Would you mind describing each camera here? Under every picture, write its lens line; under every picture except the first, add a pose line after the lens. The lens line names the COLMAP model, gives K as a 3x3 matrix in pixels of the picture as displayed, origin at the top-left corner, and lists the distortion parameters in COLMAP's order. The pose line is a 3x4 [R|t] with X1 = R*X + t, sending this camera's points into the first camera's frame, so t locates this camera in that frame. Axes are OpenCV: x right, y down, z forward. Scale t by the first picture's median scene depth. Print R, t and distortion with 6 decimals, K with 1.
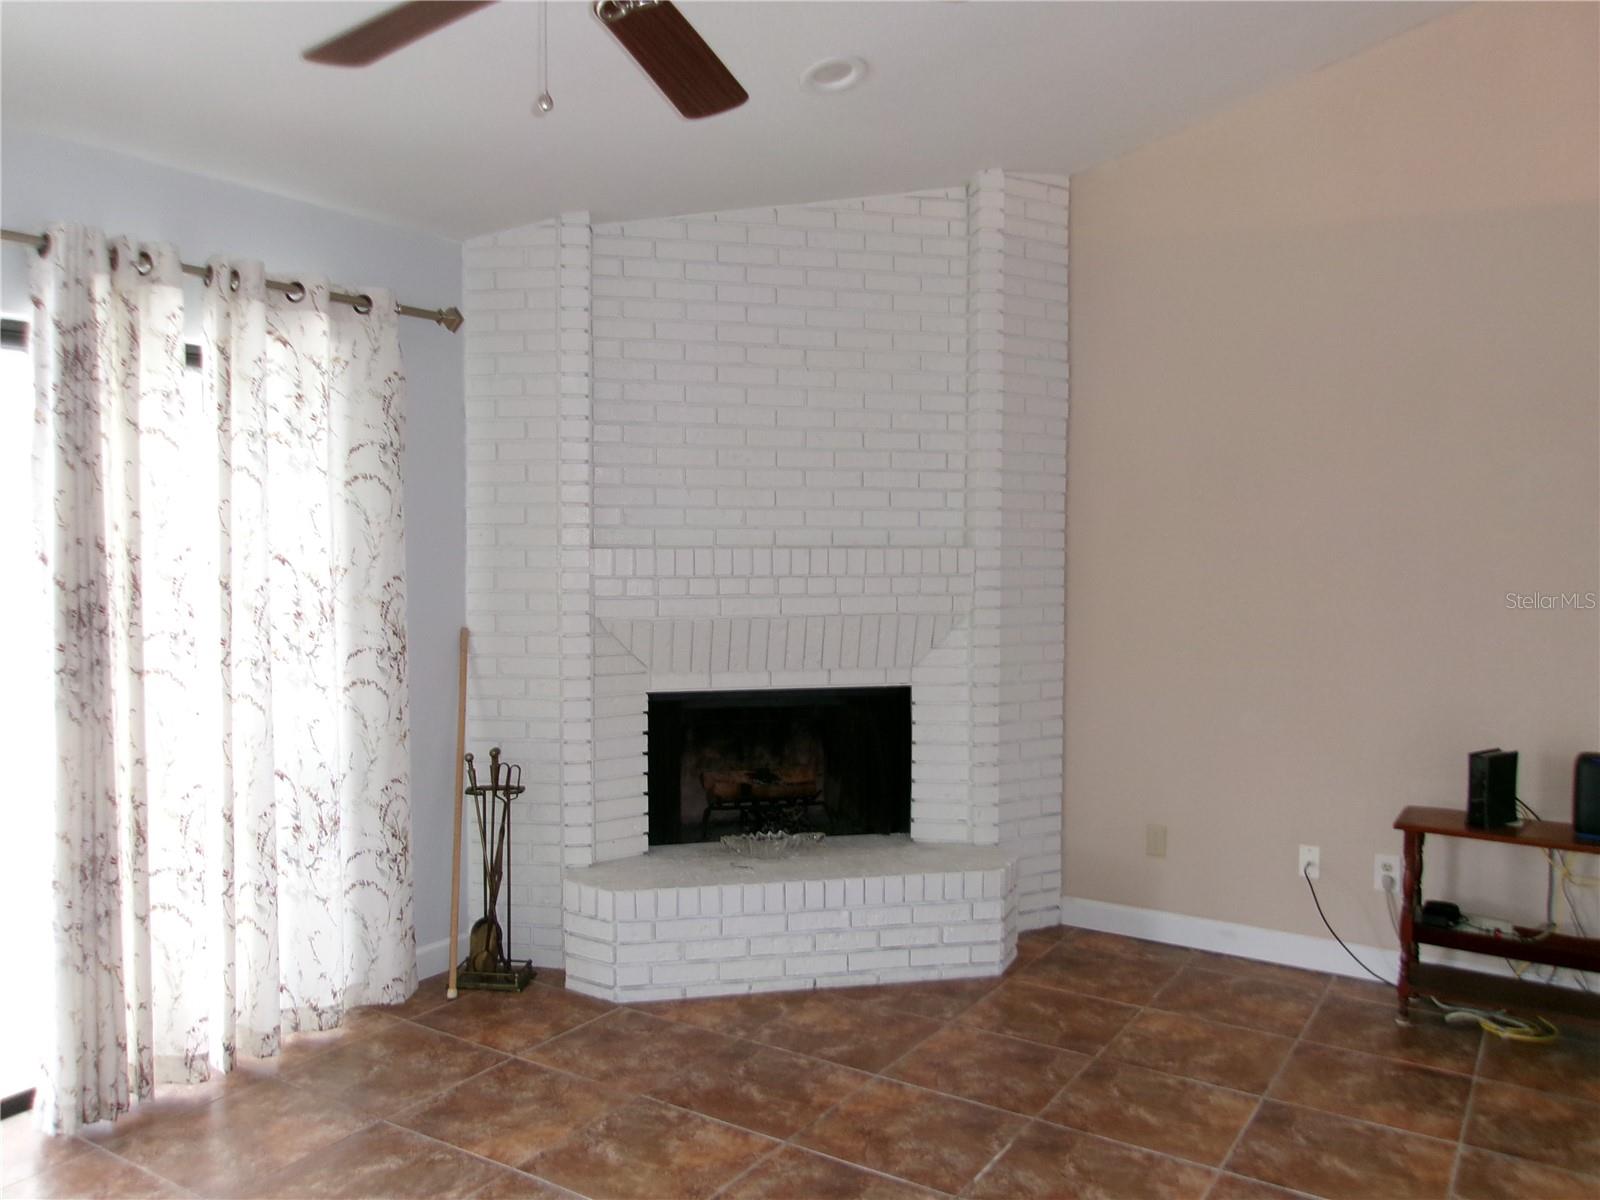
lens RADIAL K [[1253.5, 0, 802.1], [0, 1253.5, 597.3], [0, 0, 1]] dist [-0.017702, 0.015105]
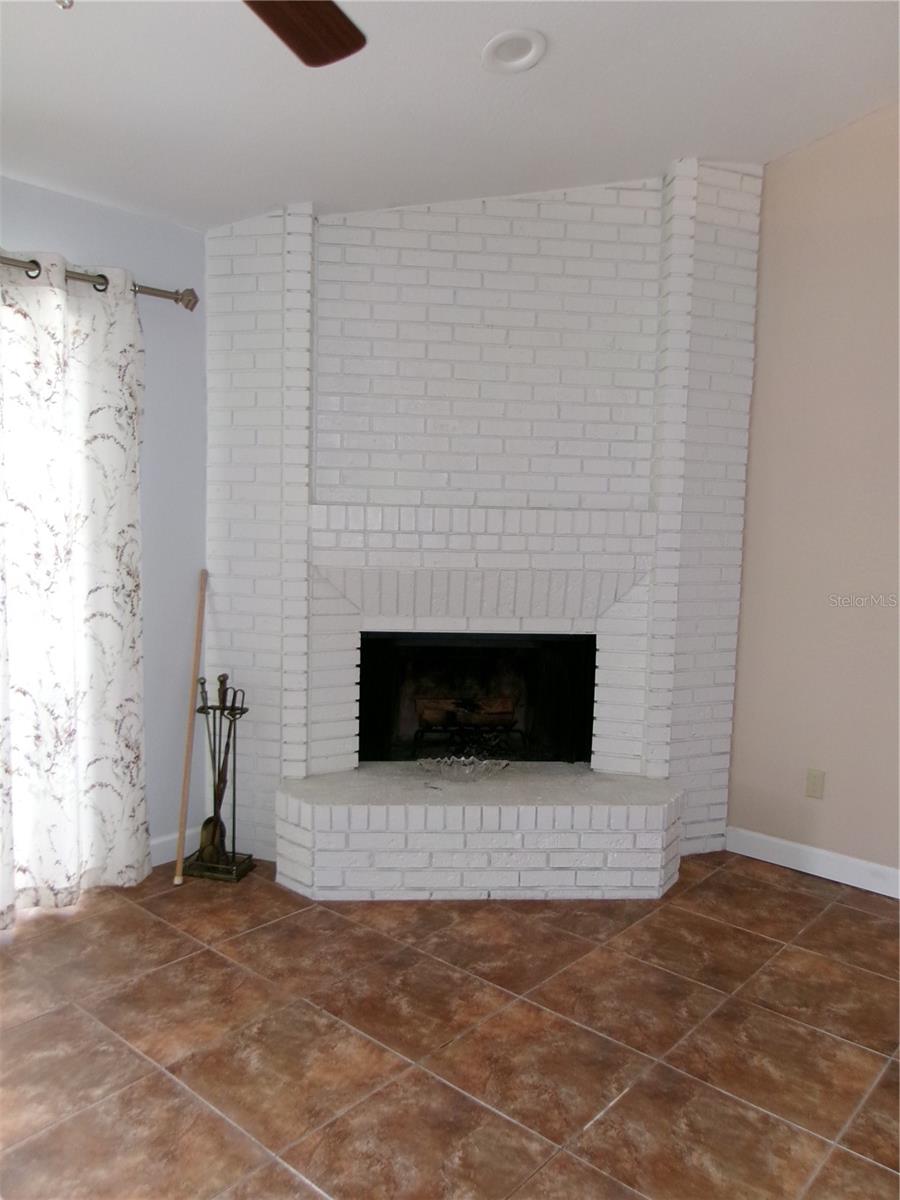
lens RADIAL K [[940.1, 0, 448.8], [0, 940.1, 599.2], [0, 0, 1]] dist [-0.017702, 0.015105]
pose [[0.989698, 0.038854, -0.137801, 0.080244], [-0.030869, 0.997744, 0.059621, -0.007625], [0.139806, -0.054753, 0.988664, 0.168353]]
